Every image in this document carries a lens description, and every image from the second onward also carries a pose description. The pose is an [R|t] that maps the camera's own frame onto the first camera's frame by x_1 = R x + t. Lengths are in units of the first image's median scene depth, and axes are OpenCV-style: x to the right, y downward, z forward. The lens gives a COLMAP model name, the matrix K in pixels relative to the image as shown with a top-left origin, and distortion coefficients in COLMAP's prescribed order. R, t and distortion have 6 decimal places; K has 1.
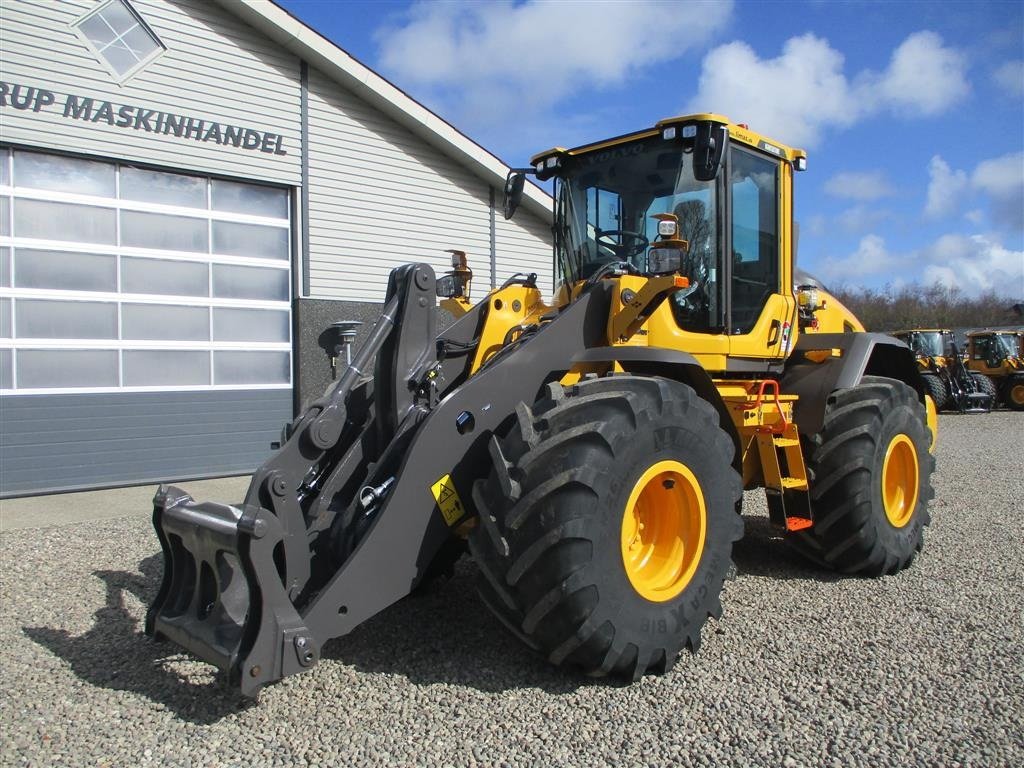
lens RADIAL K [[849.3, 0, 521.8], [0, 849.3, 380.7], [0, 0, 1]] dist [-0.035594, 0.013906]
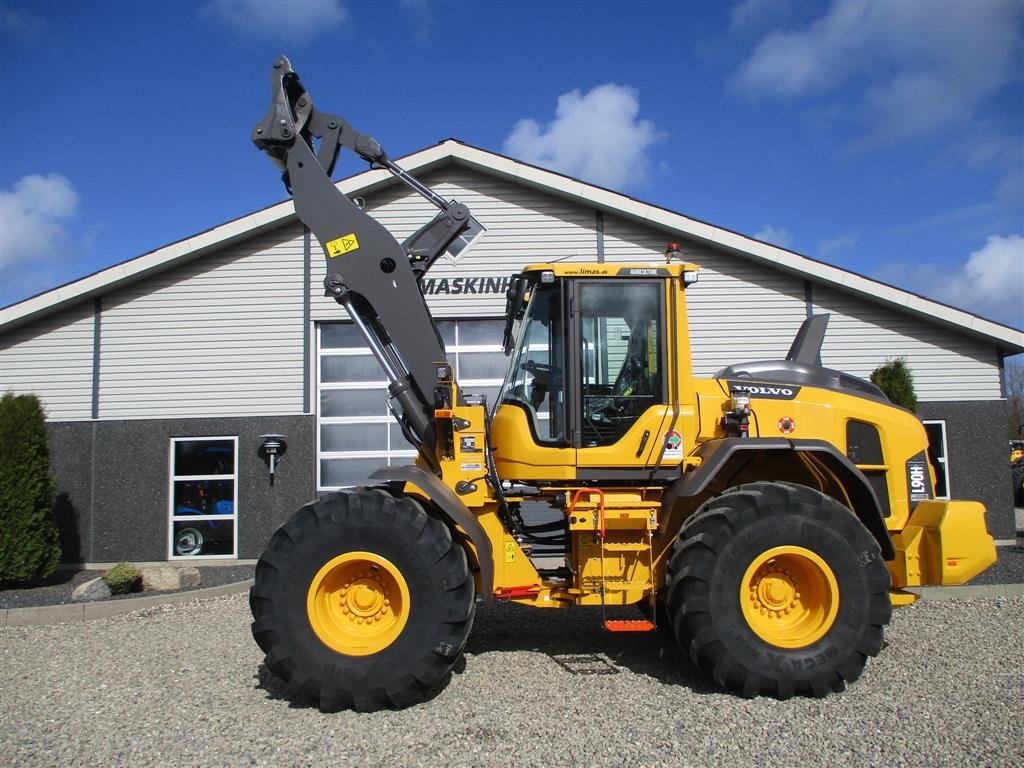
lens RADIAL K [[851.2, 0, 528.4], [0, 851.2, 384.0], [0, 0, 1]] dist [-0.024711, 0.007239]
pose [[0.739389, -0.073990, -0.669201, 0.524632], [0.009592, 0.995000, -0.099415, -0.014507], [0.673210, 0.067088, 0.736402, 0.061161]]
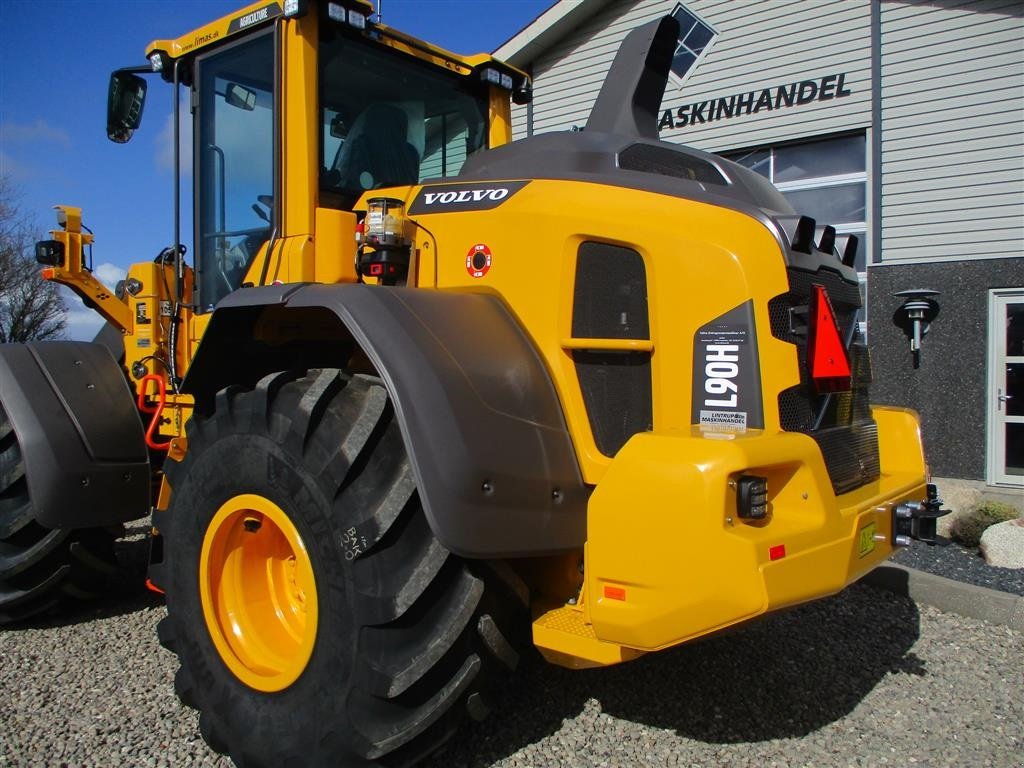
lens RADIAL K [[849.3, 0, 521.8], [0, 849.3, 380.7], [0, 0, 1]] dist [-0.035594, 0.013906]
pose [[0.135207, 0.030576, -0.990345, 0.557472], [-0.013712, 0.999486, 0.028986, -0.008627], [0.990722, 0.009660, 0.135557, 0.643434]]
